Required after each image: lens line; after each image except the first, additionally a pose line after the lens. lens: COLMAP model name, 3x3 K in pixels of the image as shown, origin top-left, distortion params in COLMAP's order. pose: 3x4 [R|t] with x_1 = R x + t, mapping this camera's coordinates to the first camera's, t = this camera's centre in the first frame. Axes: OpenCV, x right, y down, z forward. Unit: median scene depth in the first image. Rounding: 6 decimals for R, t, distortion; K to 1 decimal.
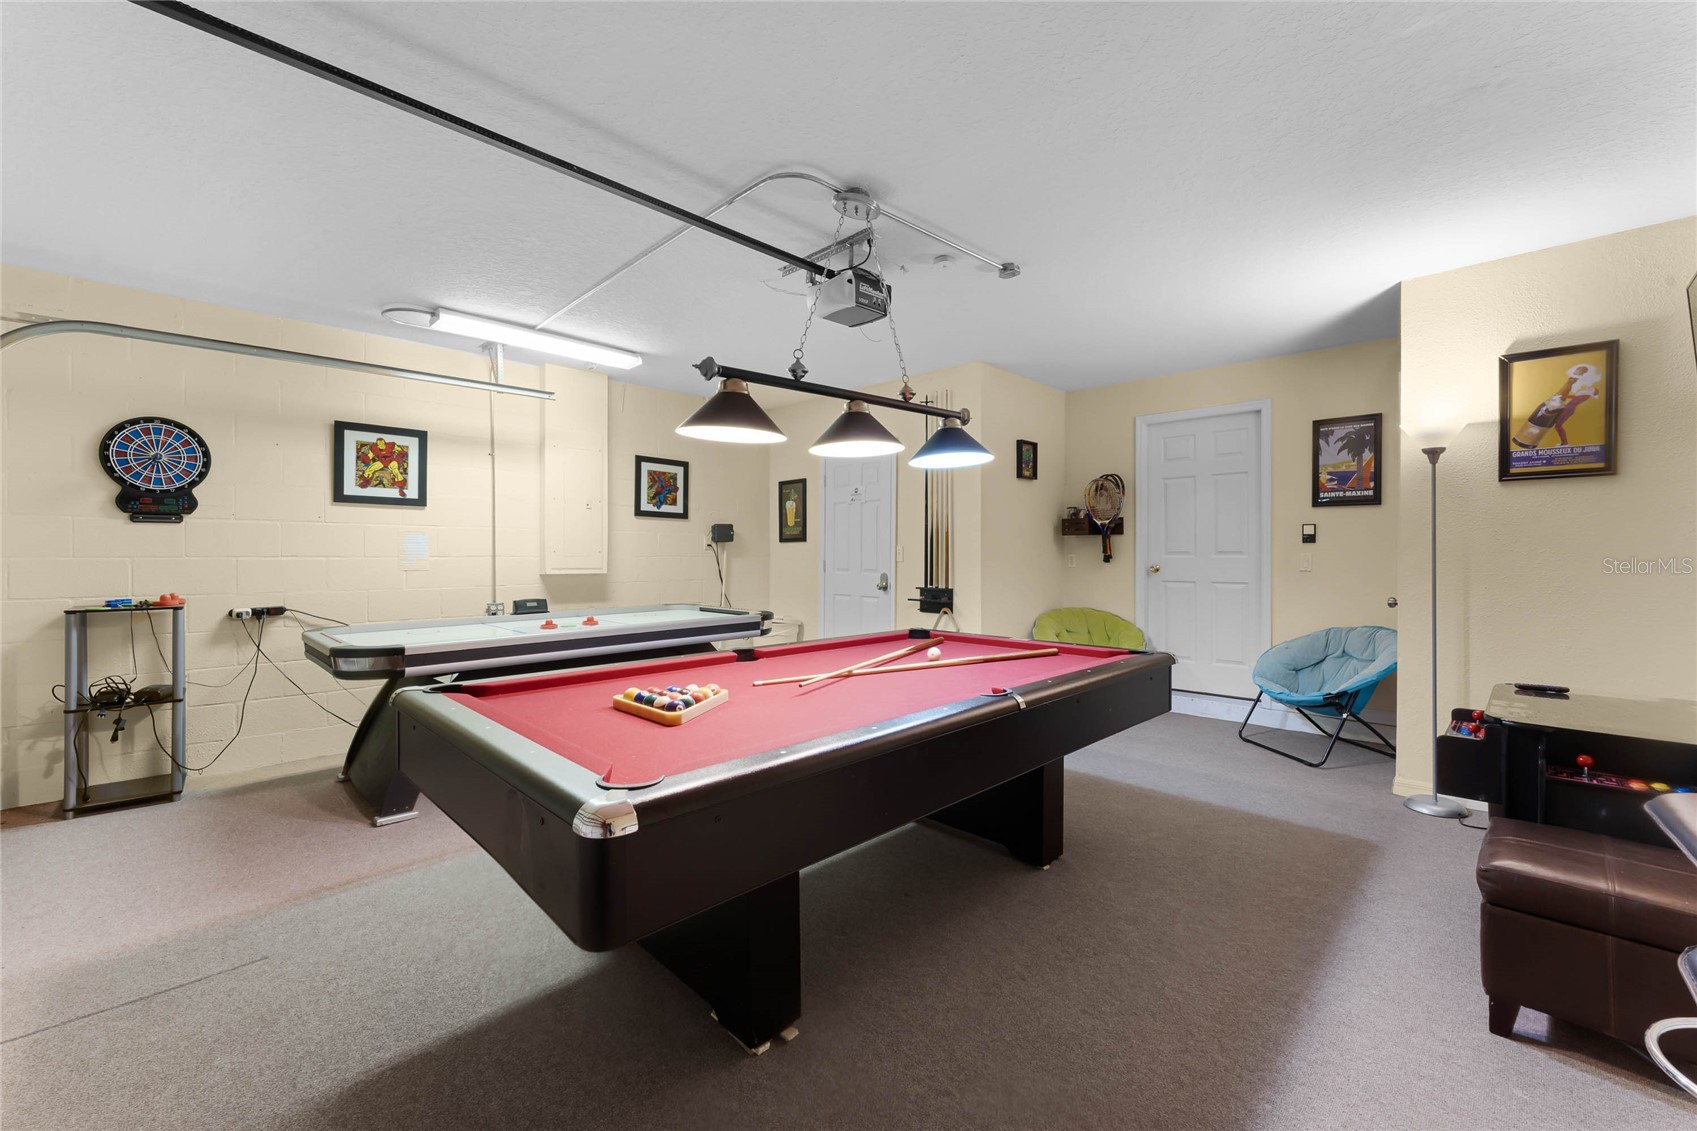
lens RADIAL K [[682.9, 0, 848.5], [0, 682.9, 565.5], [0, 0, 1]] dist [0.009024, 0.000013]
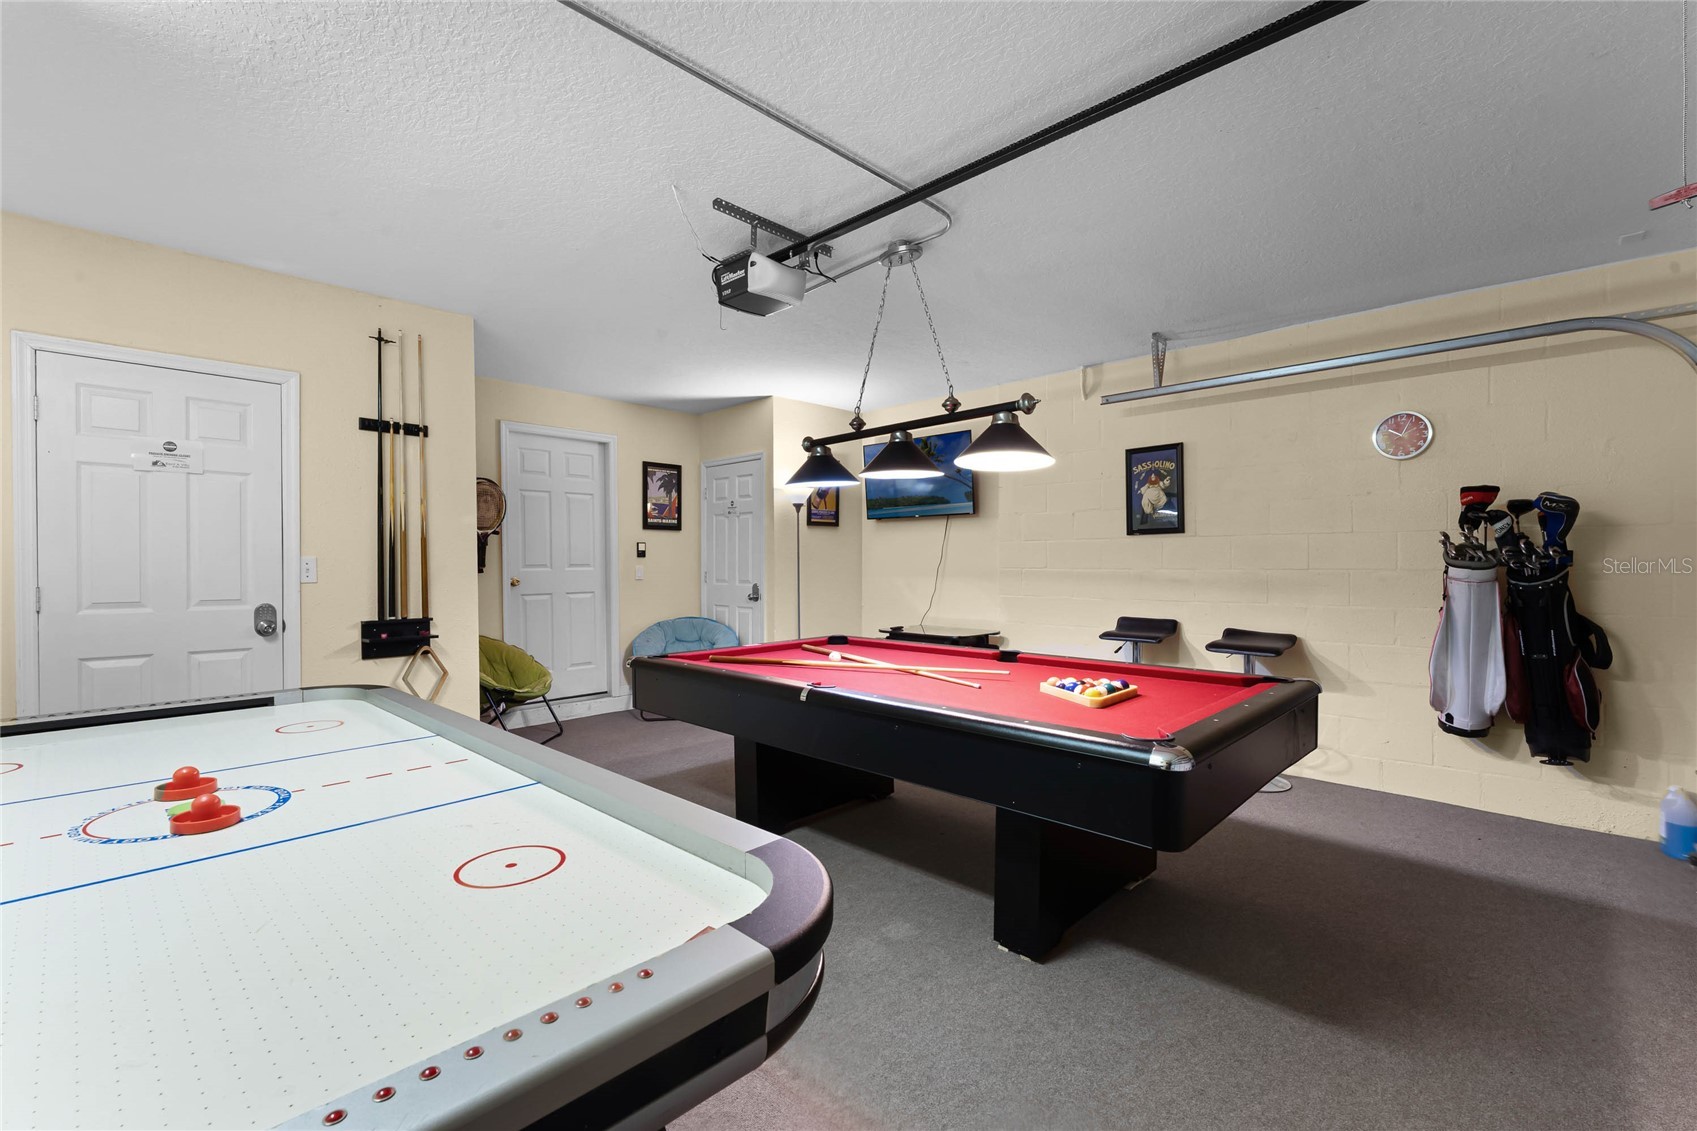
lens RADIAL K [[726.0, 0, 852.4], [0, 726.0, 562.2], [0, 0, 1]] dist [-0.009463, 0.000135]
pose [[-0.013294, 0.003253, 0.999906, -0.375174], [0.028436, 0.999591, -0.002874, -0.004959], [-0.999507, 0.028395, -0.013381, 0.352291]]
